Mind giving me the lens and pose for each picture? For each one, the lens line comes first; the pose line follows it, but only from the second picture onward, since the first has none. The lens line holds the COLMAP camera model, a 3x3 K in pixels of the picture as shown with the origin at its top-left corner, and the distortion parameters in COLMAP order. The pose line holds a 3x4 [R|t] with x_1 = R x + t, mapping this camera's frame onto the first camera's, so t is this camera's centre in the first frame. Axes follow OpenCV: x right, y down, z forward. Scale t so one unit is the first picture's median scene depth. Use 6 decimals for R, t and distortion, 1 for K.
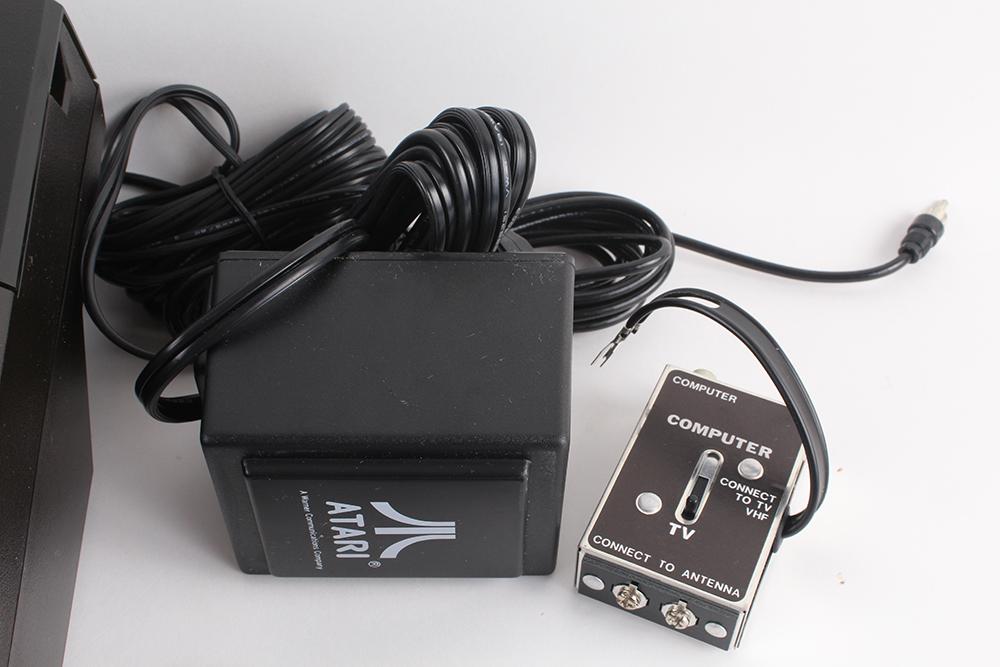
lens RADIAL K [[1258.5, 0, 500.0], [0, 1258.5, 333.5], [0, 0, 1]] dist [-0.118471, 0.000650]
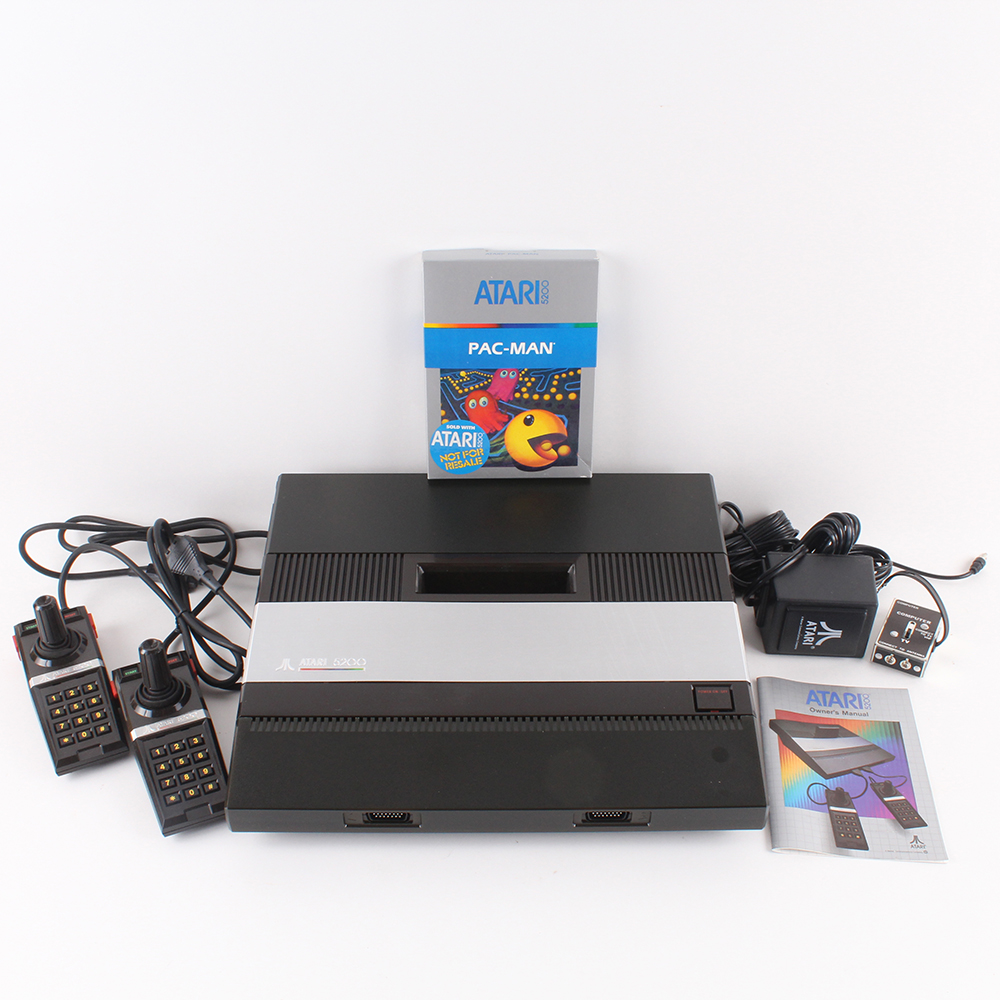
lens RADIAL K [[1349.6, 0, 500.0], [0, 1349.6, 500.0], [0, 0, 1]] dist [-0.139652, -0.019705]
pose [[0.998387, 0.043257, -0.036783, -0.796936], [-0.049955, 0.977105, -0.206809, 0.565245], [0.026995, 0.208313, 0.977690, -2.494039]]
